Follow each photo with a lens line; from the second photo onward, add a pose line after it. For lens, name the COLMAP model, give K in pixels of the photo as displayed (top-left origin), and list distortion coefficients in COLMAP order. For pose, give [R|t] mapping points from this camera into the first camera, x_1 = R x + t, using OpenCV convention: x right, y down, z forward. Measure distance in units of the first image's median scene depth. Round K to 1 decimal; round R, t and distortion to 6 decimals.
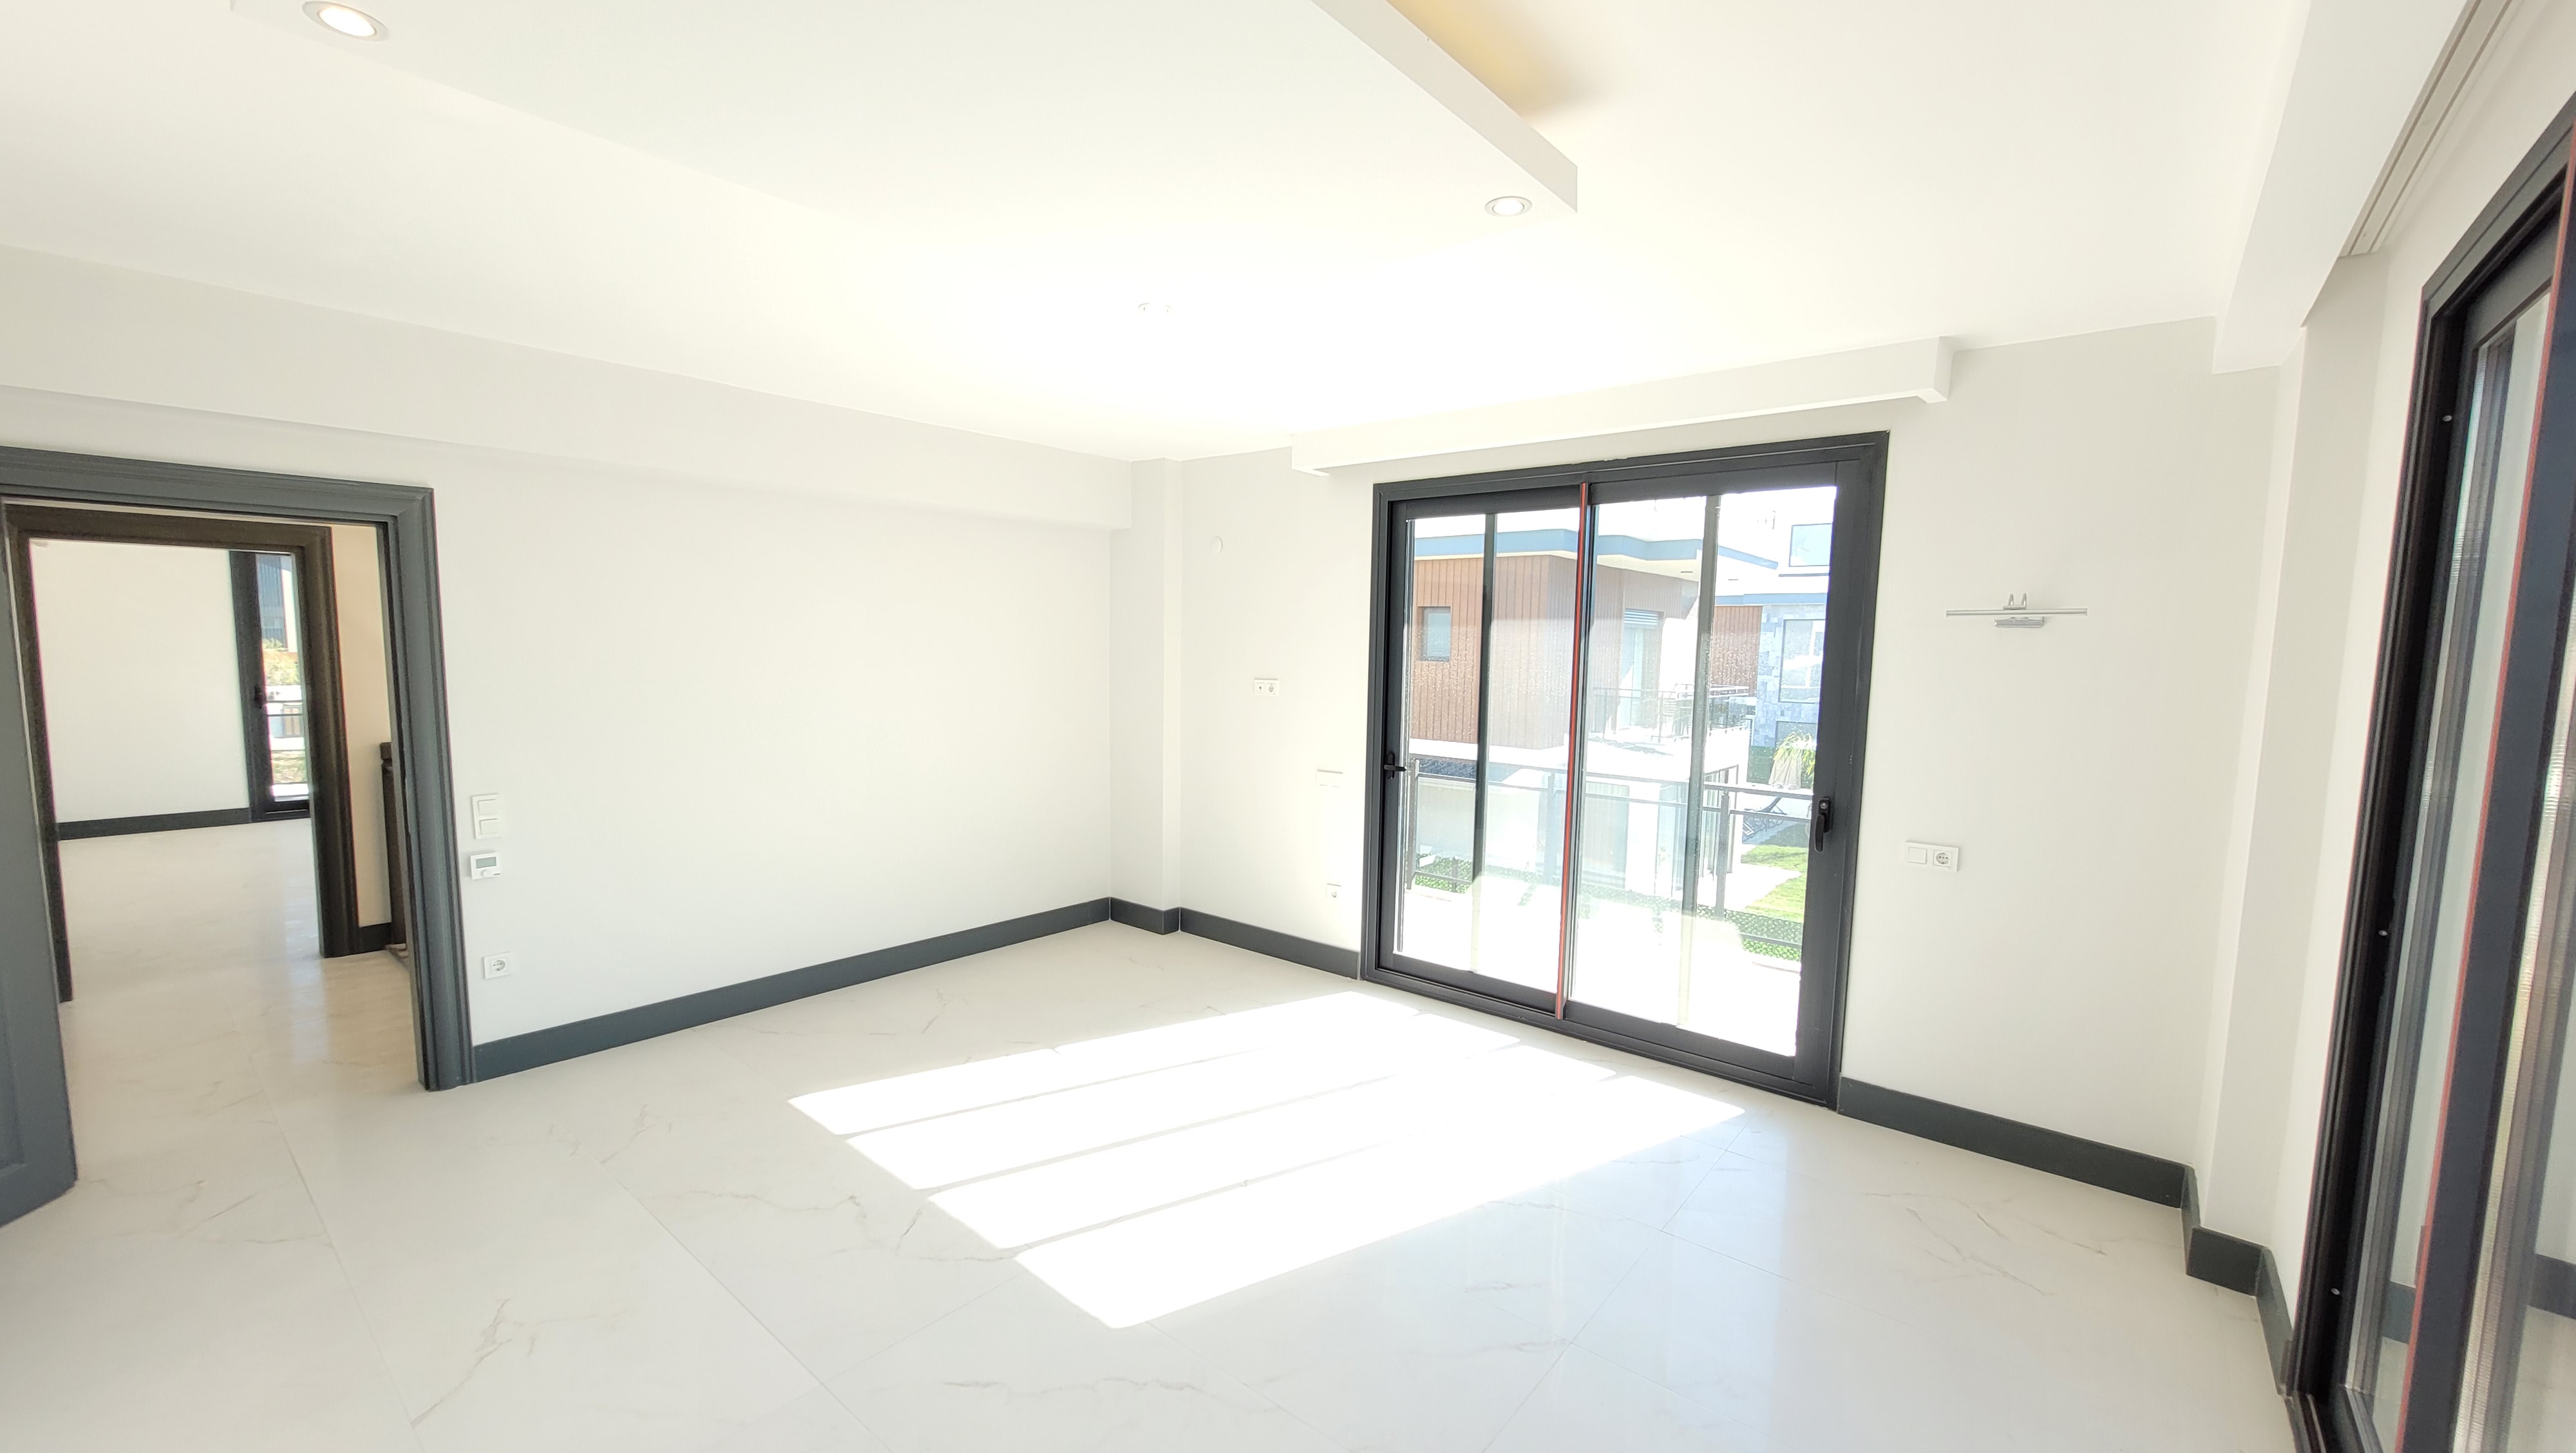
lens RADIAL K [[1000.8, 0, 1297.9], [0, 1000.8, 736.8], [0, 0, 1]] dist [-0.009443, 0.000305]
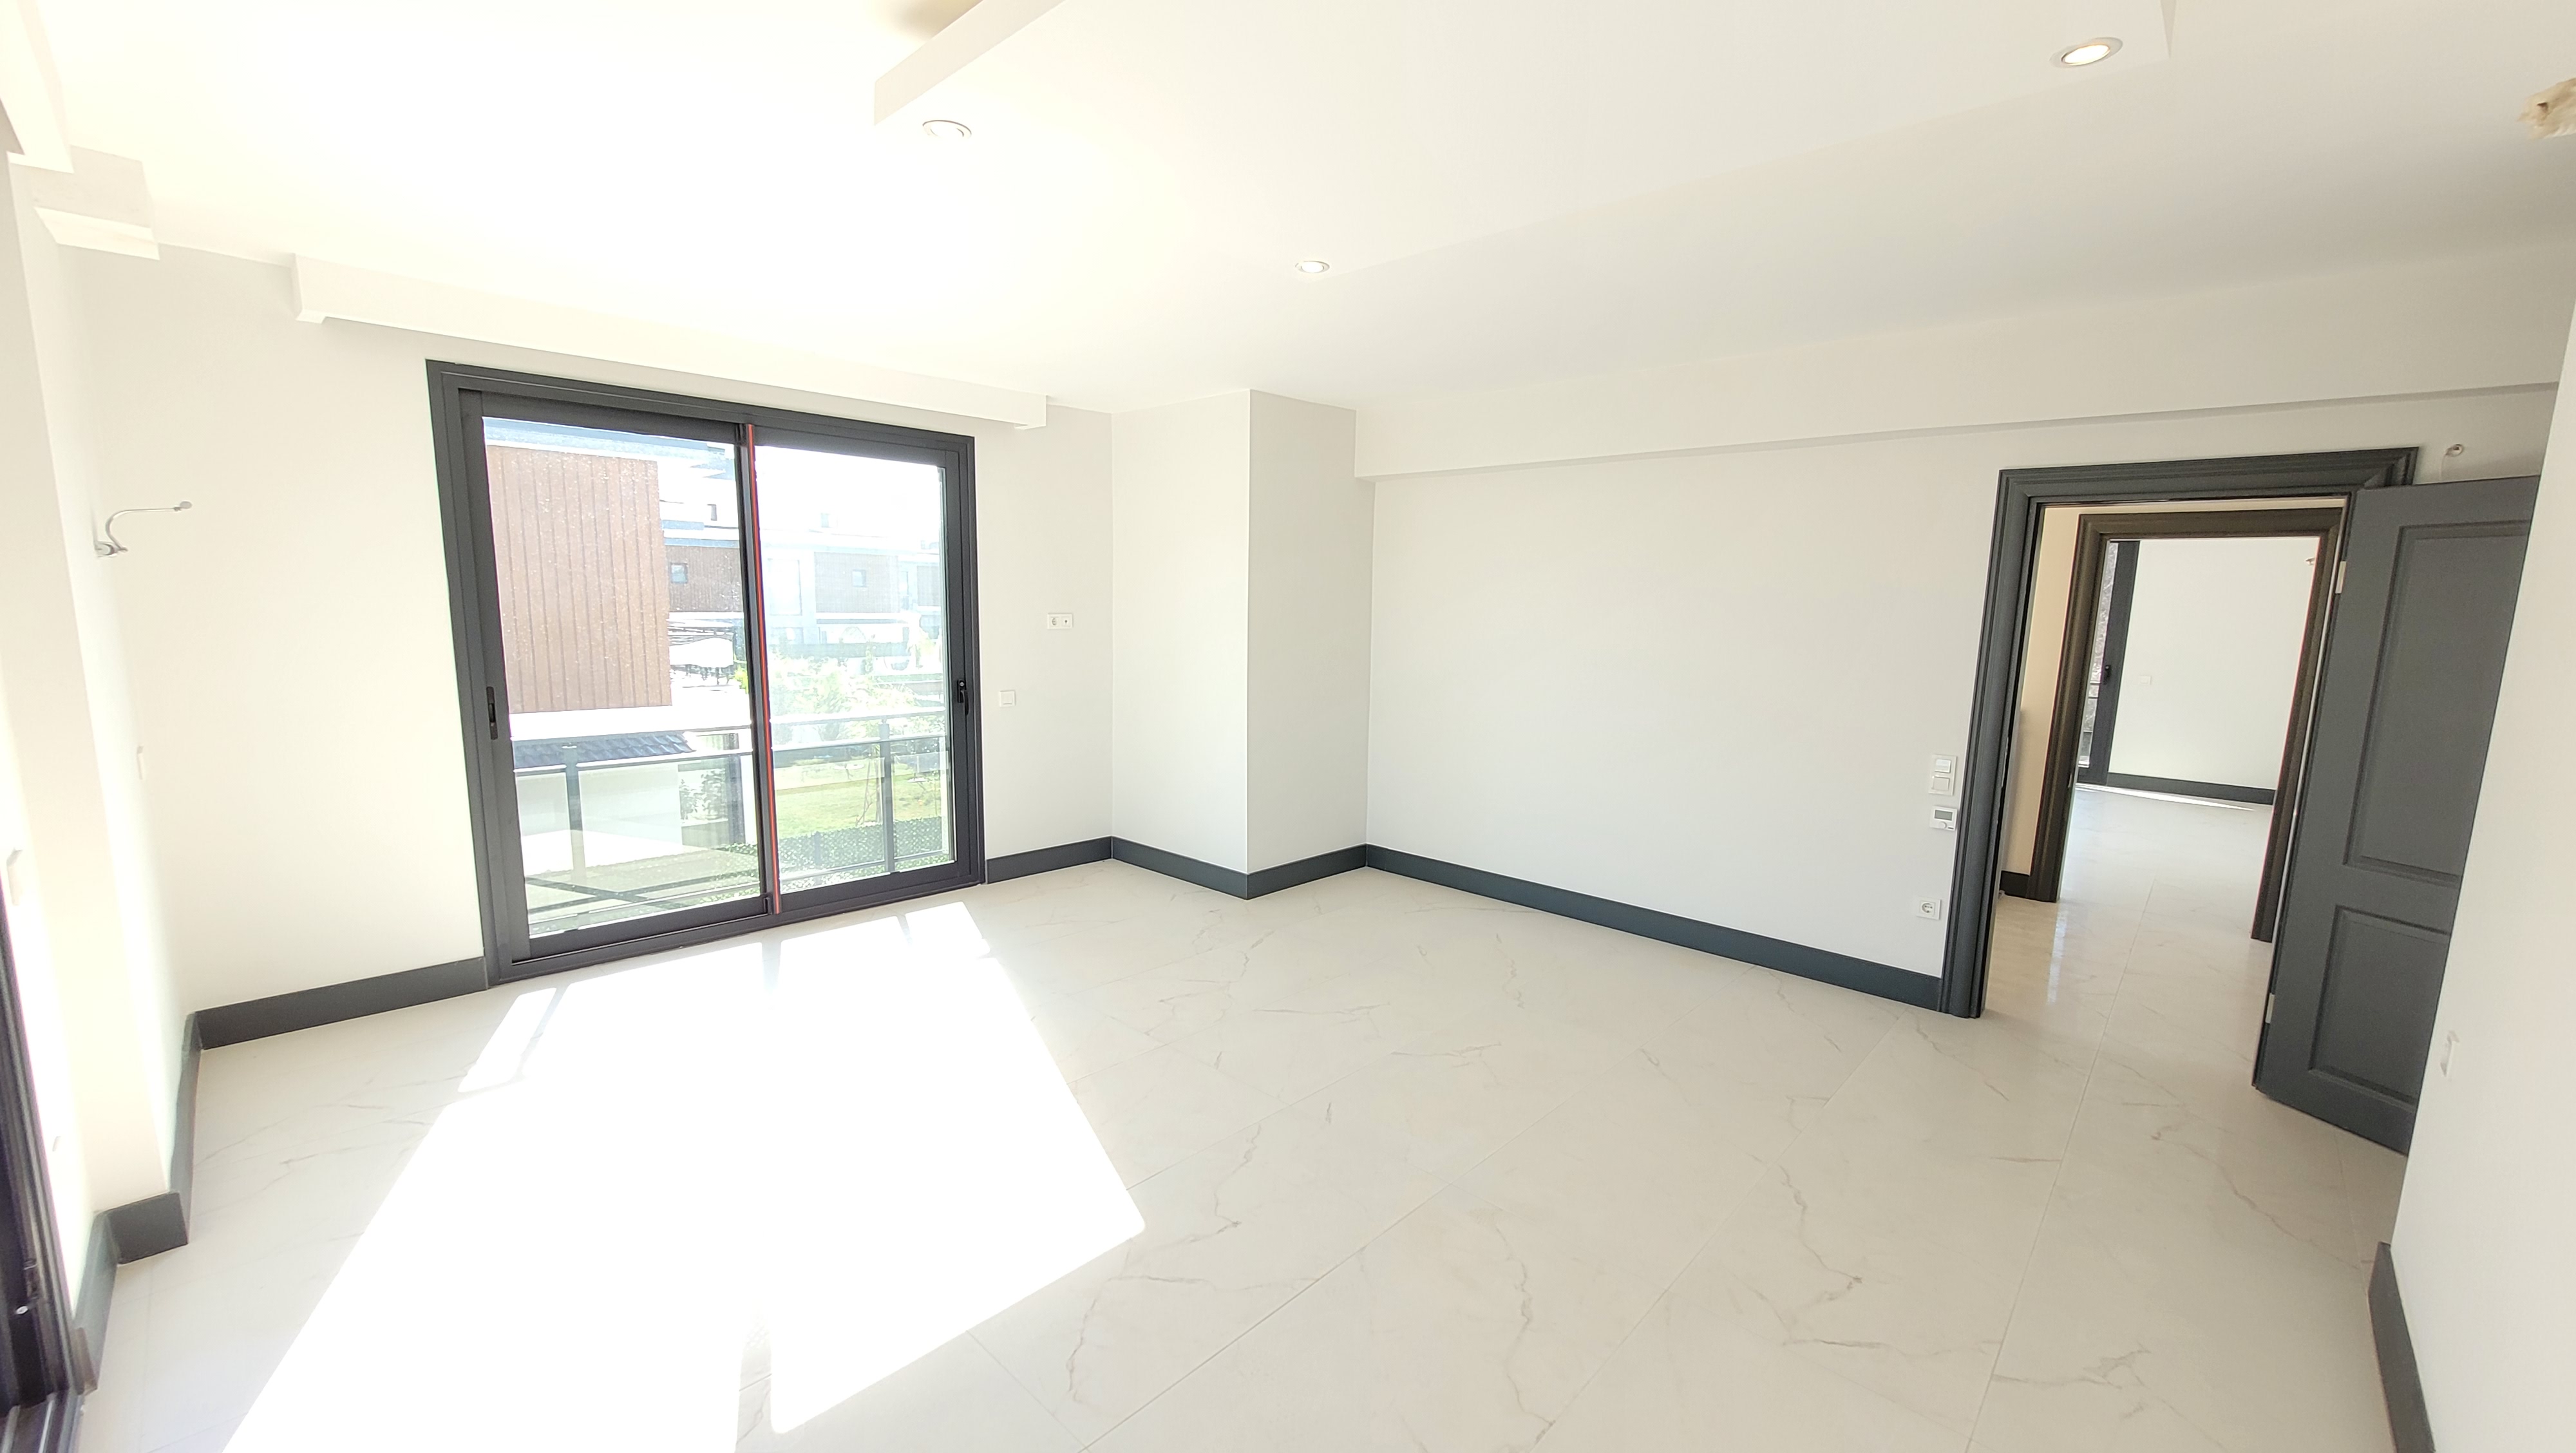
lens RADIAL K [[1008.7, 0, 1284.5], [0, 1008.7, 737.2], [0, 0, 1]] dist [0.023461, 0.000107]
pose [[0.107648, -0.153980, 0.982192, -0.752735], [0.072150, 0.986538, 0.146753, -0.036095], [-0.991568, 0.055068, 0.117309, 0.290594]]
